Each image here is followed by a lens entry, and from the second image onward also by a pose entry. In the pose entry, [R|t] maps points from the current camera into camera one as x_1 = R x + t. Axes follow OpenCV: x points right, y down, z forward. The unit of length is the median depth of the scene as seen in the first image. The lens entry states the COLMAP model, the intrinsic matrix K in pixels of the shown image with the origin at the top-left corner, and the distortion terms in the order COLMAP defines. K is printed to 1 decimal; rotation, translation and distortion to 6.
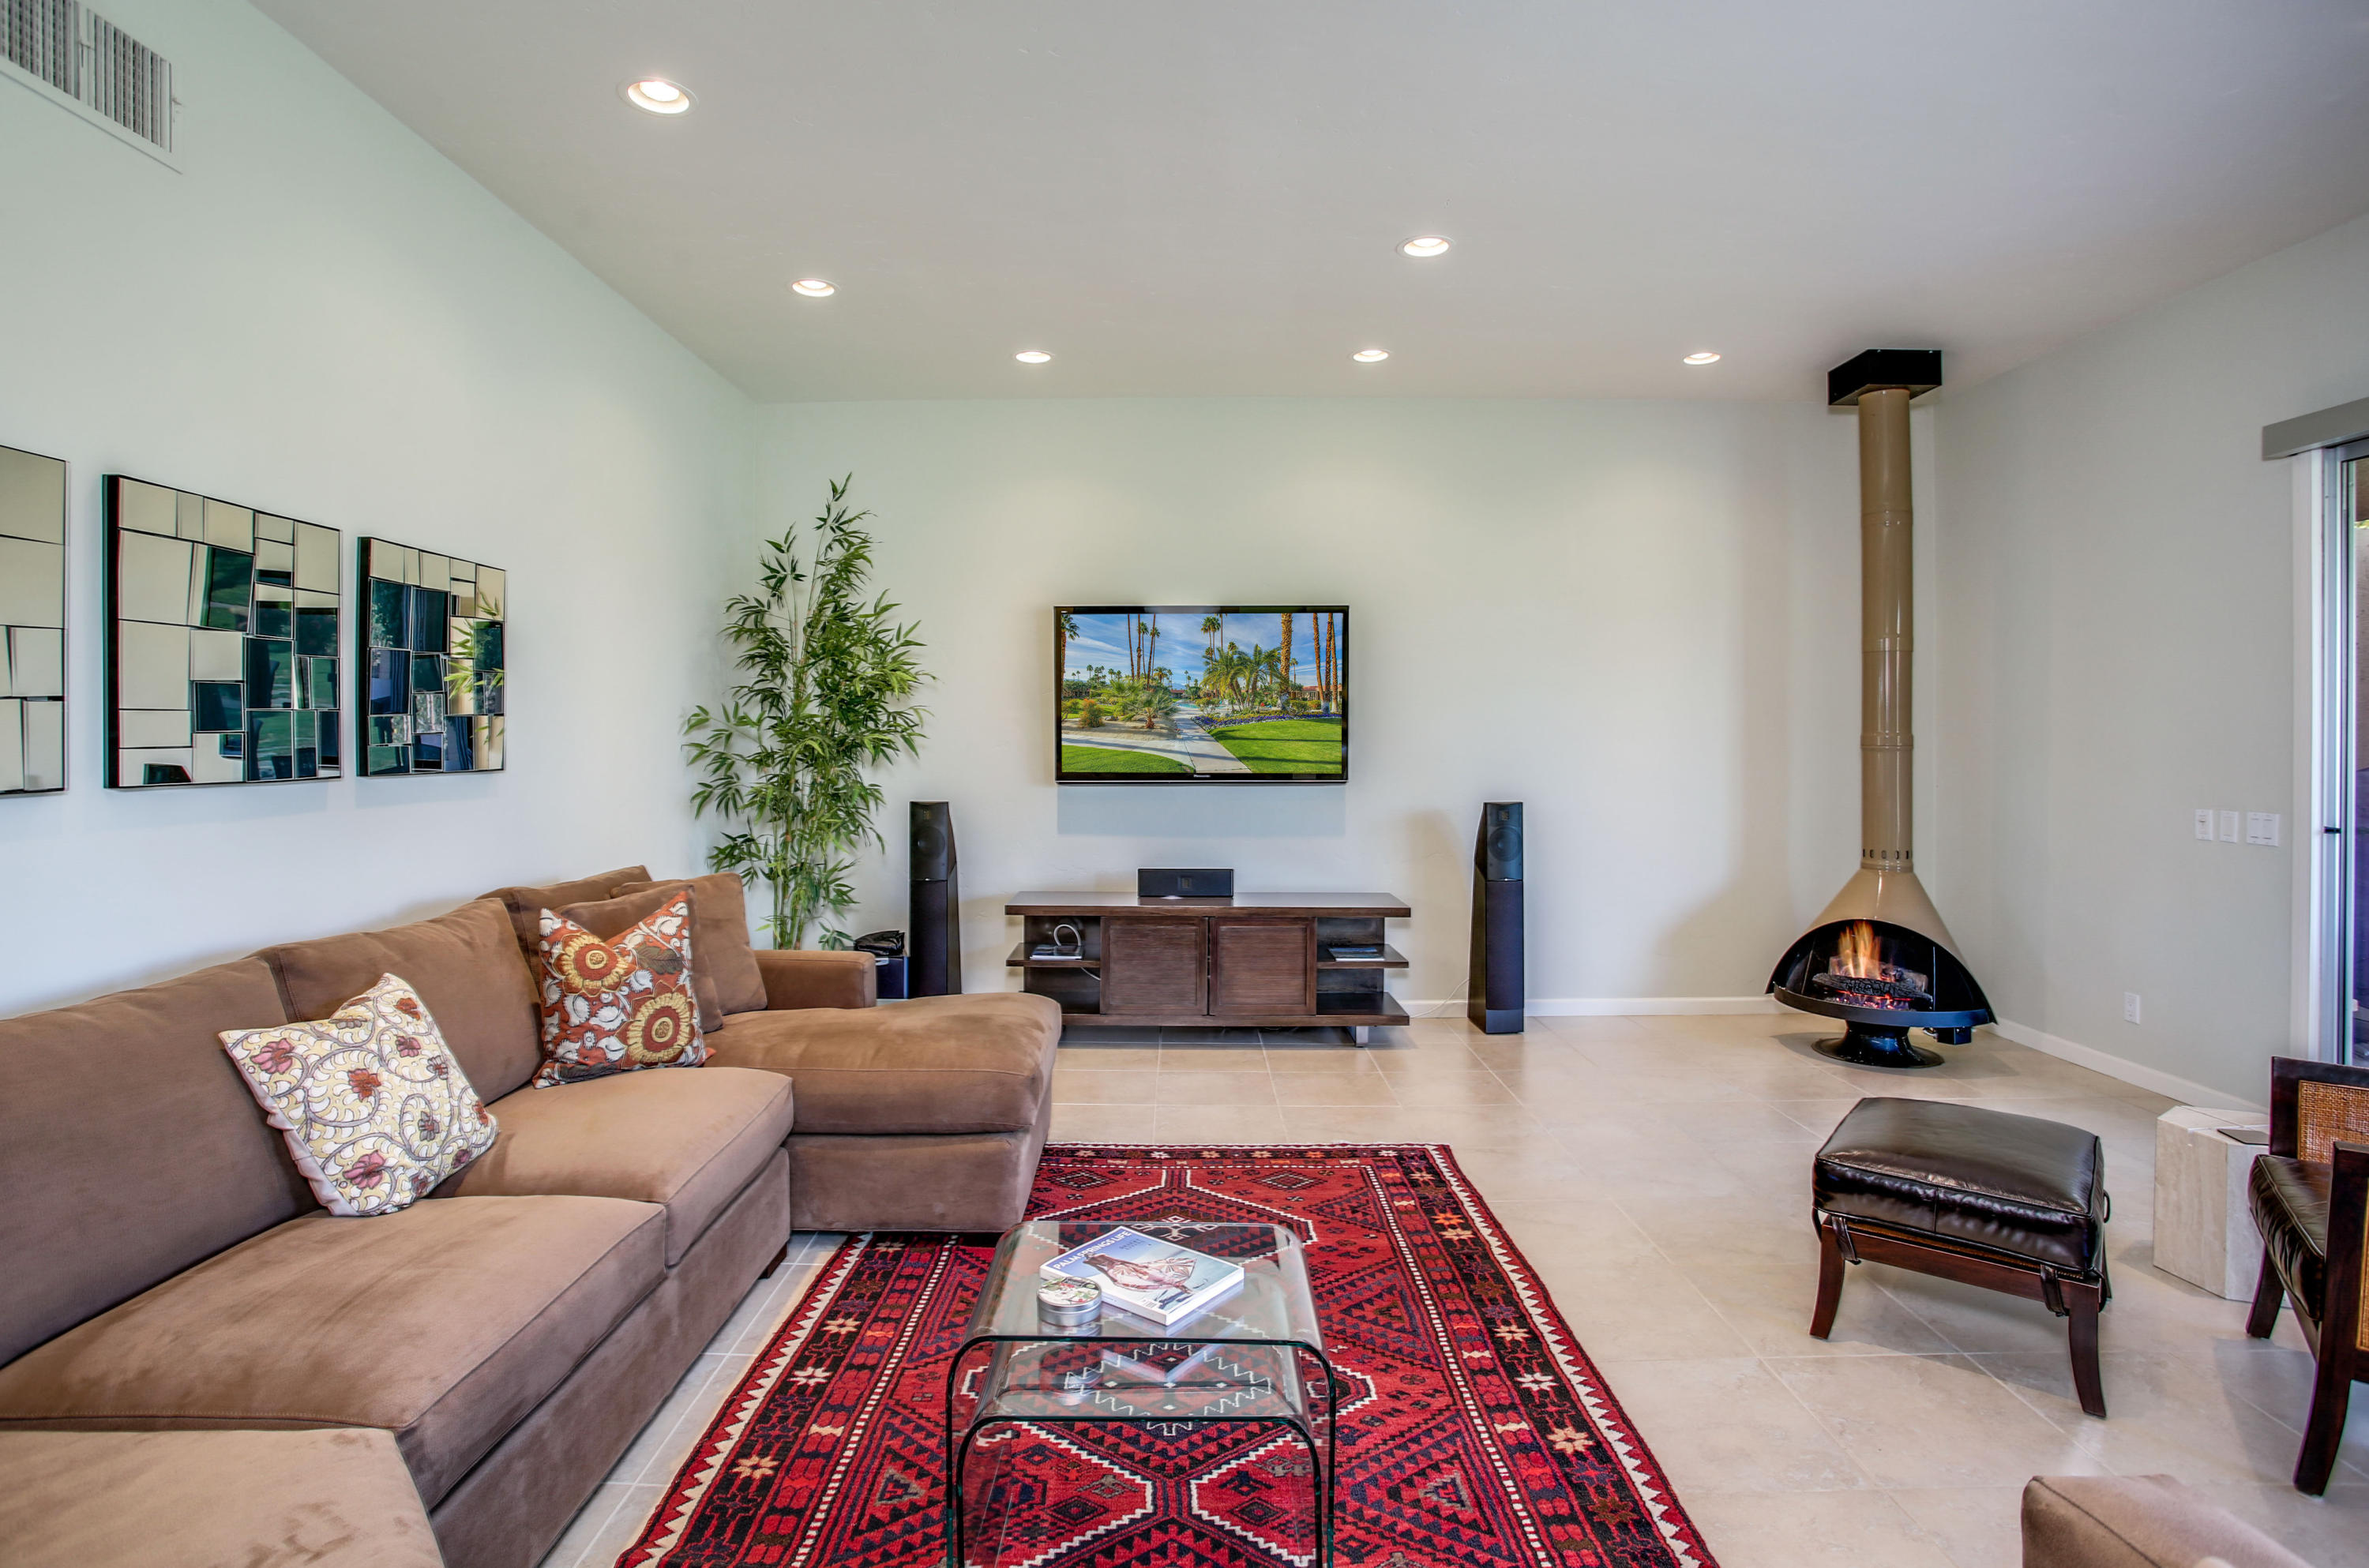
lens RADIAL K [[1182.4, 0, 1177.2], [0, 1182.4, 777.0], [0, 0, 1]] dist [-0.030793, 0.000448]
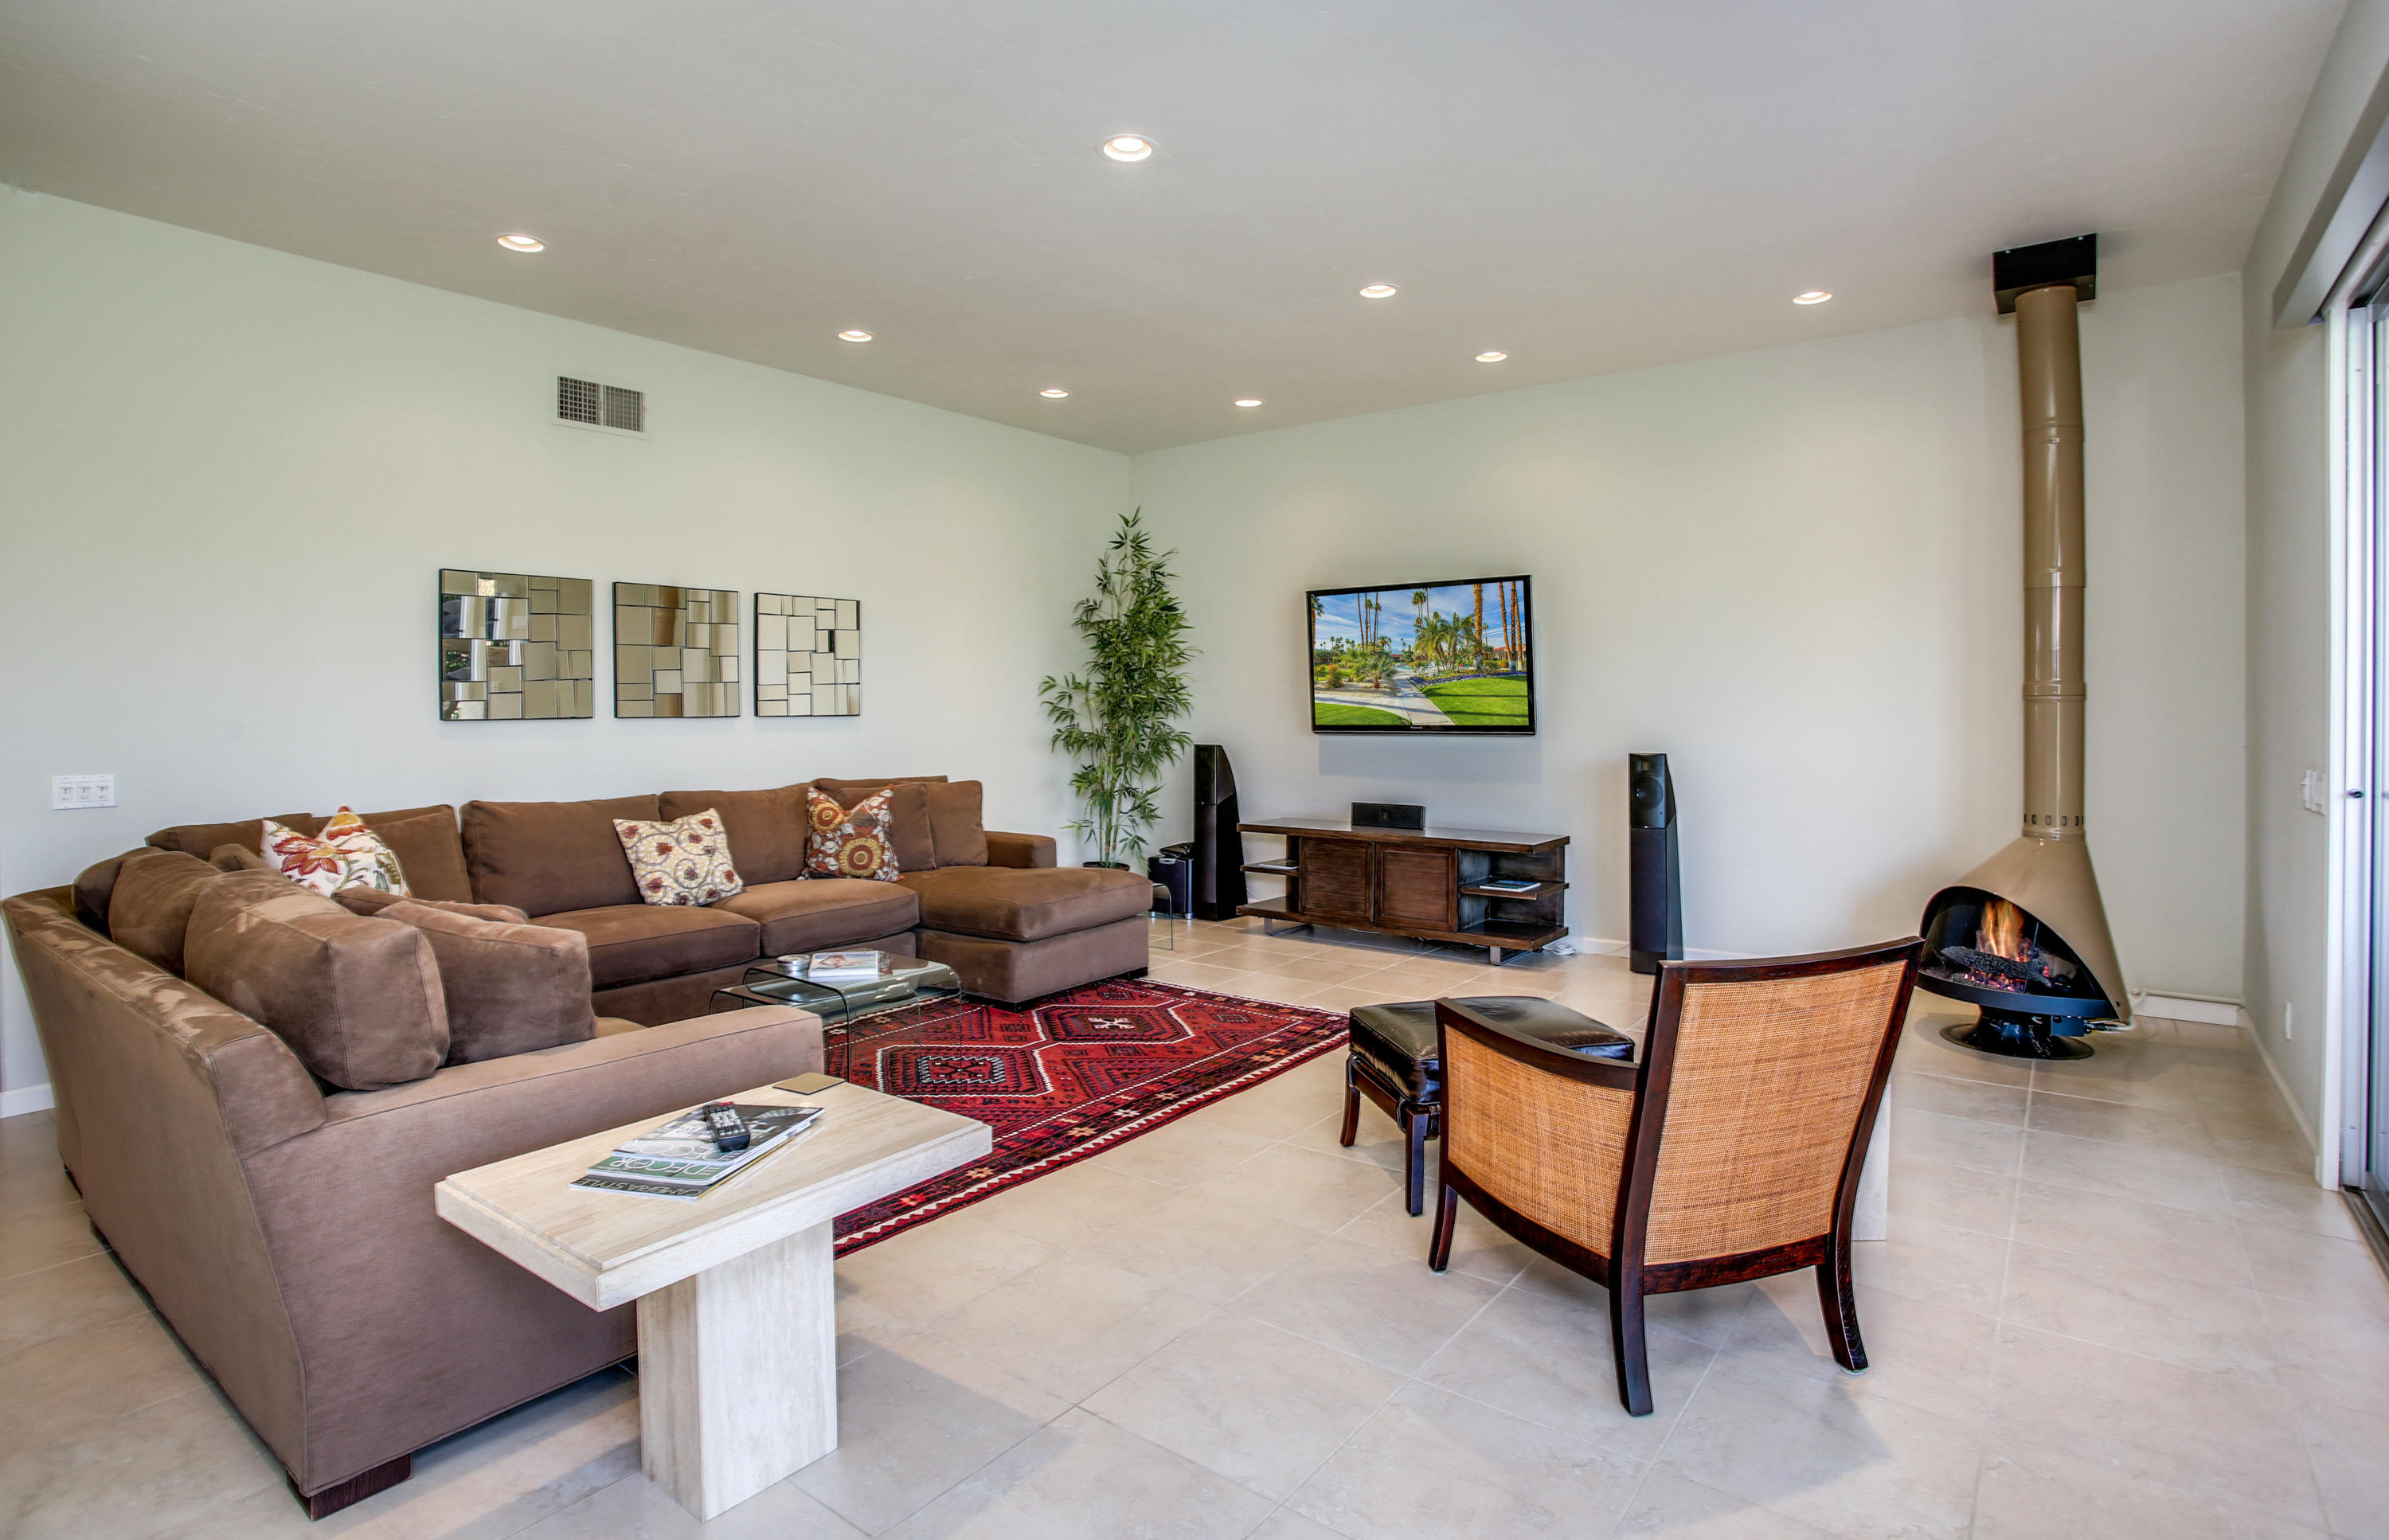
lens RADIAL K [[1195.1, 0, 1199.0], [0, 1195.1, 778.5], [0, 0, 1]] dist [-0.052160, -0.000133]
pose [[0.792248, 0.030581, -0.609432, 0.644767], [-0.013926, 0.999389, 0.032044, 0.016558], [0.610040, -0.016900, 0.792190, -0.076744]]
